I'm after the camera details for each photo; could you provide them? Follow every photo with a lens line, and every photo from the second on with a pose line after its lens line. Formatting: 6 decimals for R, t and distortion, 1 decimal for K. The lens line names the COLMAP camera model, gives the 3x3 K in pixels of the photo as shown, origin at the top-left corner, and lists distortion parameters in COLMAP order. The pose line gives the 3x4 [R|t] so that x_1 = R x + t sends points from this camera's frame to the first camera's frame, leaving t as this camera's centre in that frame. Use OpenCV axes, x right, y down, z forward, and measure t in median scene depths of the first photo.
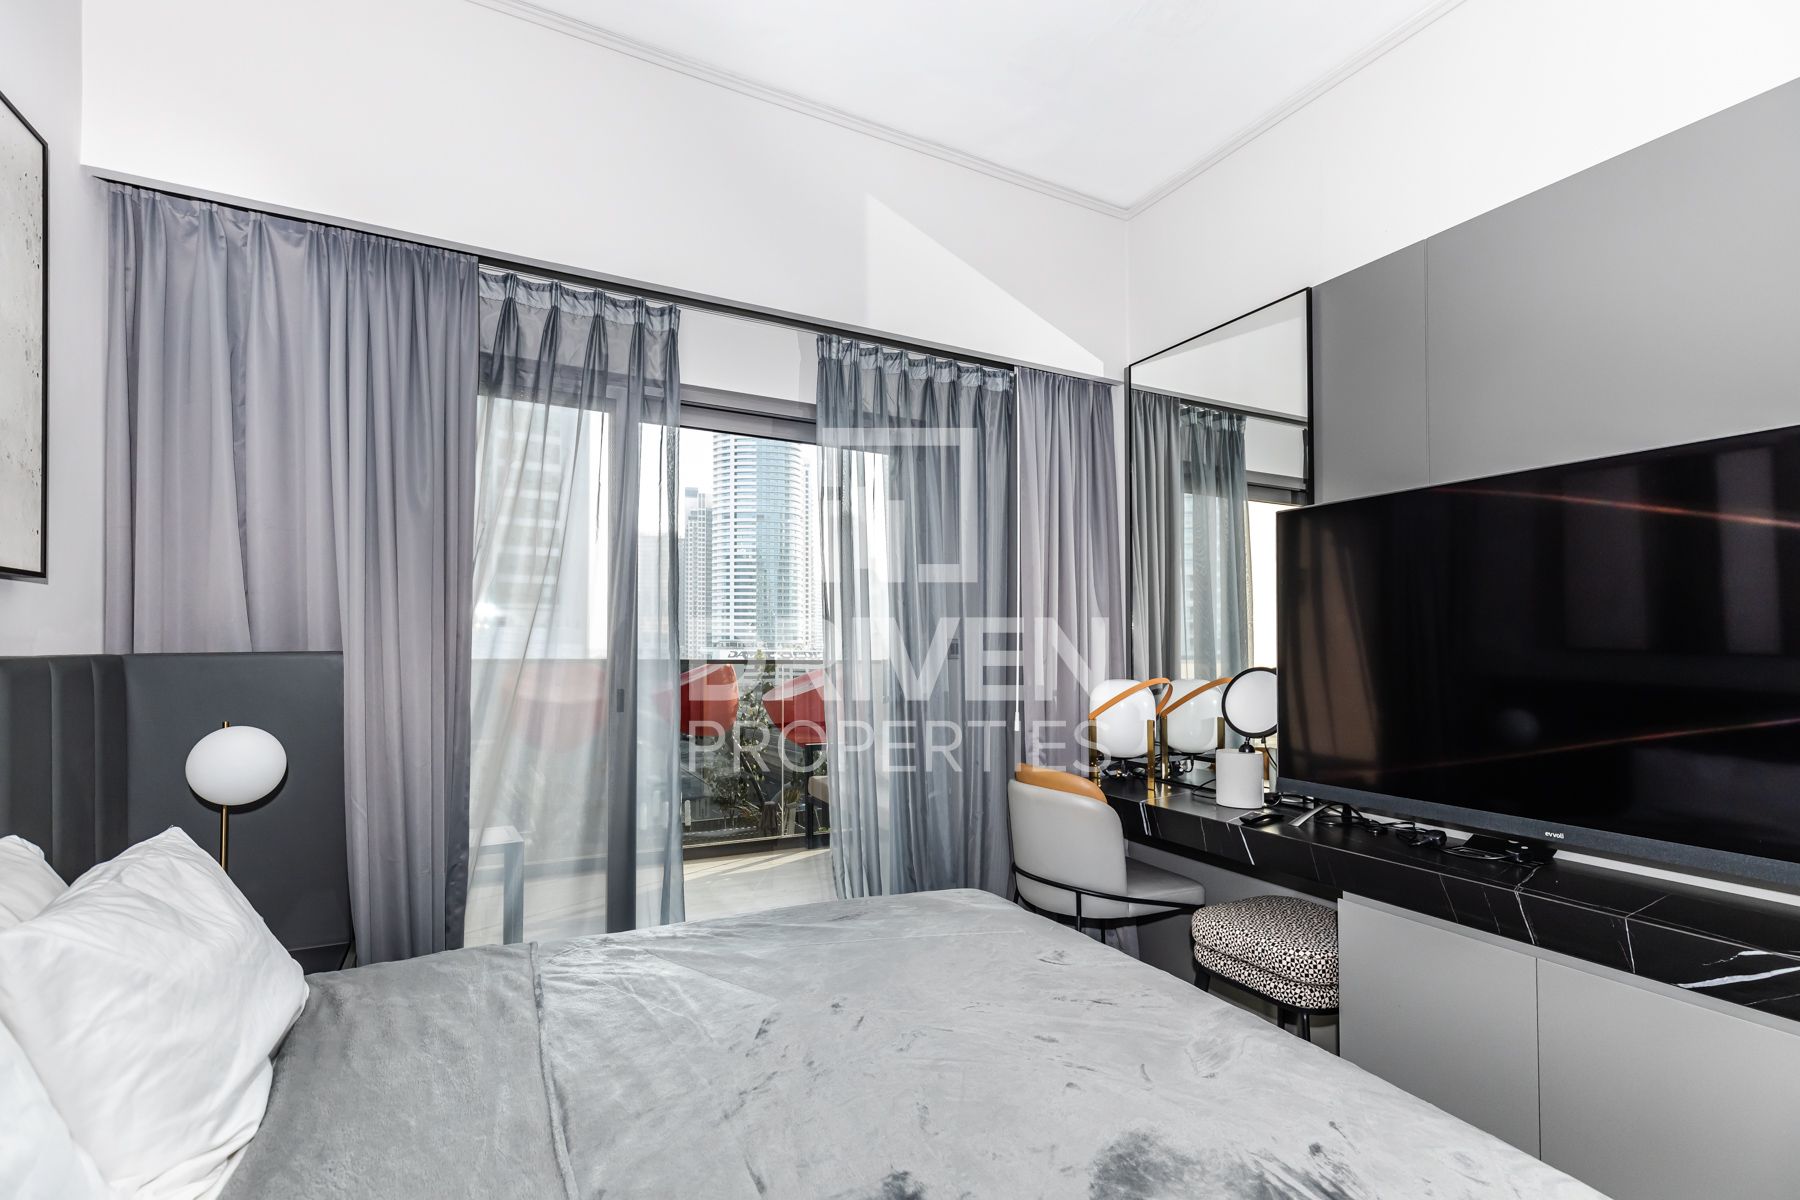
lens RADIAL K [[807.8, 0, 899.3], [0, 807.8, 635.3], [0, 0, 1]] dist [-0.001363, -0.000157]
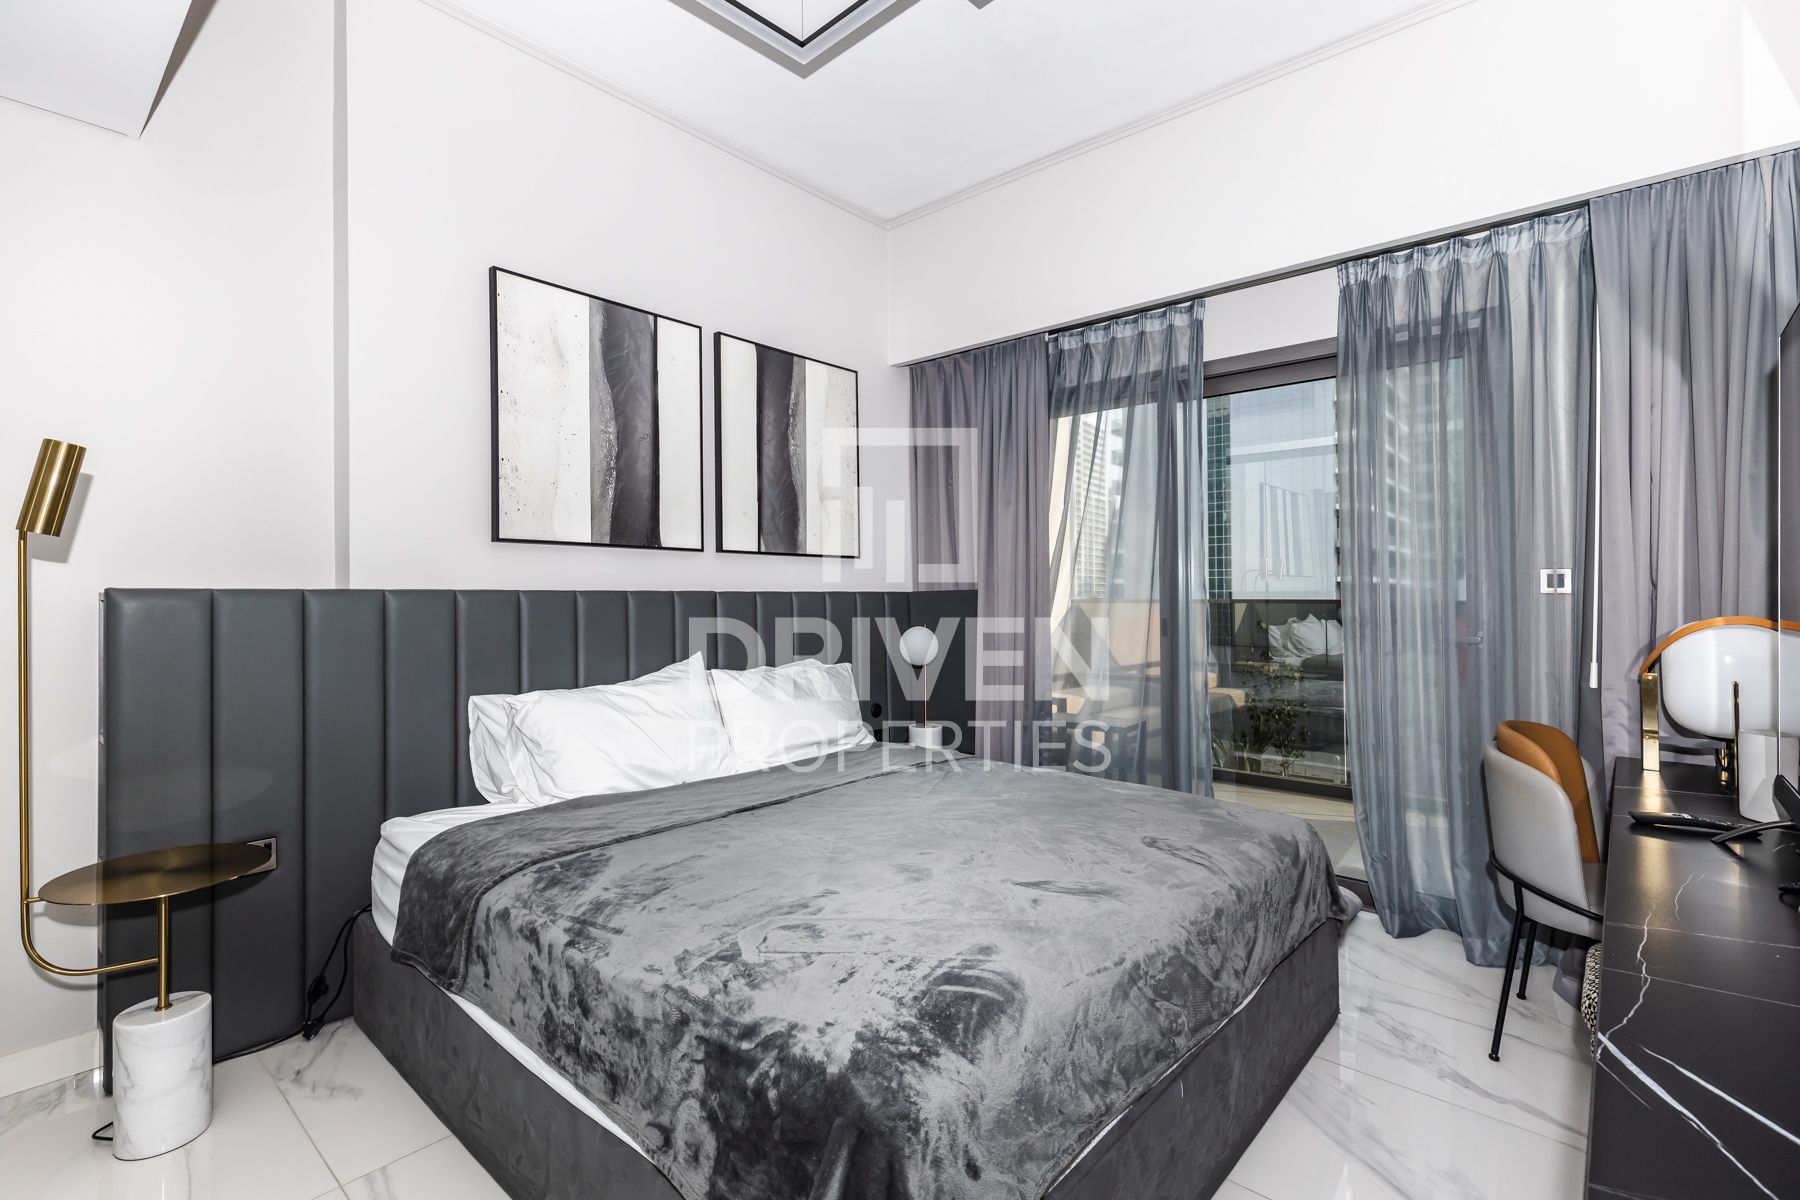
lens RADIAL K [[807.8, 0, 899.3], [0, 807.8, 635.3], [0, 0, 1]] dist [-0.001363, -0.000157]
pose [[0.380288, 0.033960, -0.924244, 0.658134], [-0.001971, 0.999353, 0.035909, 0.043616], [0.924866, -0.011834, 0.380109, 0.141734]]
